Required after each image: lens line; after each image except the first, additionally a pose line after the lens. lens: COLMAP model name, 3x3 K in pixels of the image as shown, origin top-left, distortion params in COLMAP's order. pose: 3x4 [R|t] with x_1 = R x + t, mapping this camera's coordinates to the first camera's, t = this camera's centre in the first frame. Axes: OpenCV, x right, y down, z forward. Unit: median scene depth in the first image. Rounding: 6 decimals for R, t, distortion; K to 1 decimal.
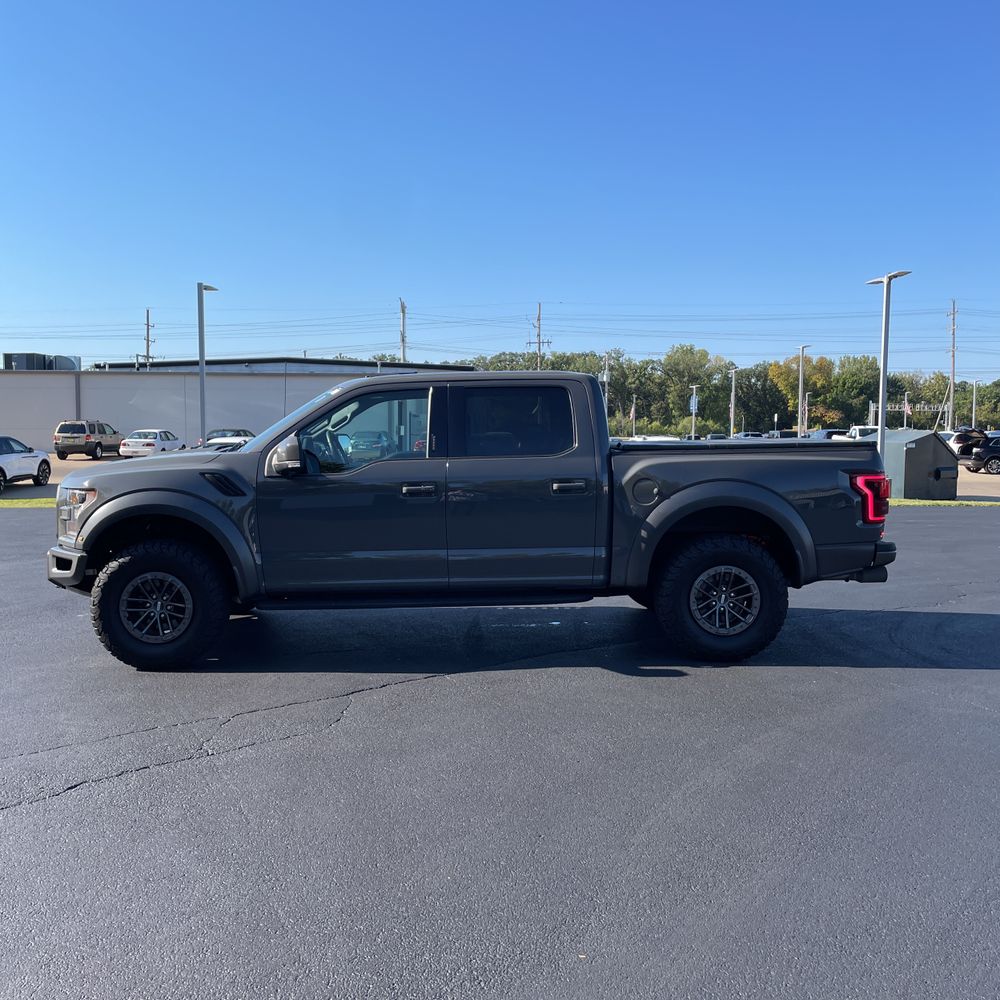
lens RADIAL K [[1007.6, 0, 505.9], [0, 1007.6, 493.8], [0, 0, 1]] dist [0.084023, -0.110538]
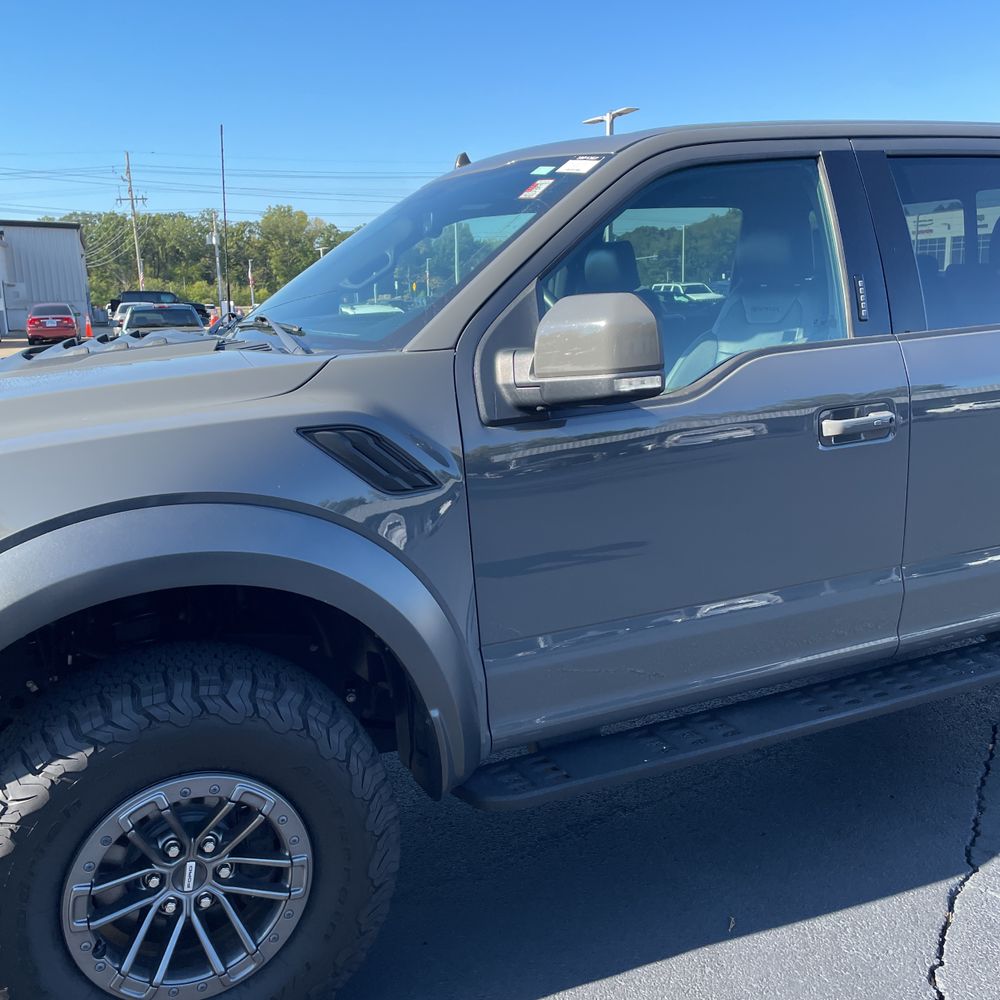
lens RADIAL K [[1002.1, 0, 506.0], [0, 1002.1, 489.9], [0, 0, 1]] dist [0.092093, -0.126376]
pose [[0.922224, -0.104234, 0.372343, -0.348379], [0.056736, 0.989035, 0.136346, -0.038433], [-0.382472, -0.104616, 0.918025, 0.684699]]
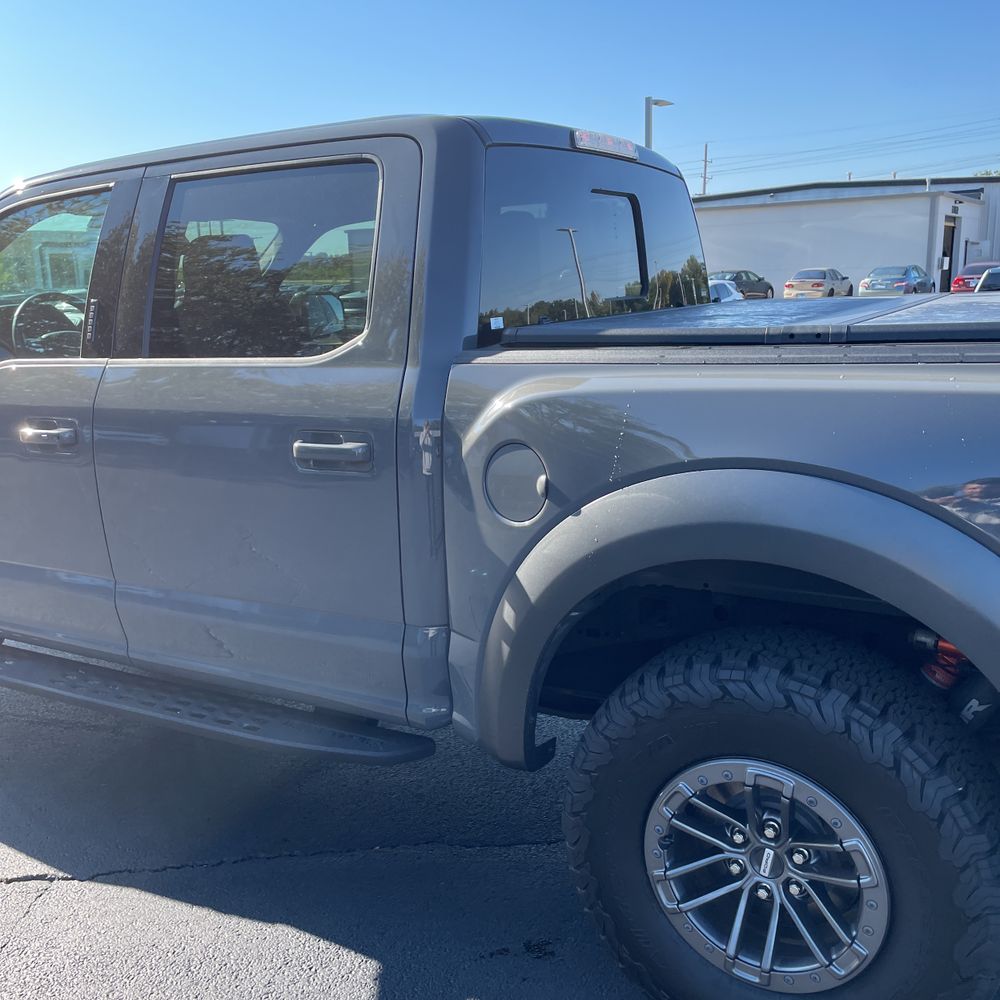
lens RADIAL K [[1007.6, 0, 505.9], [0, 1007.6, 493.8], [0, 0, 1]] dist [0.084023, -0.110538]
pose [[0.847905, 0.086517, -0.523041, 0.297418], [-0.004612, 0.987760, 0.155911, -0.047274], [0.530128, -0.129785, 0.837926, 0.731836]]
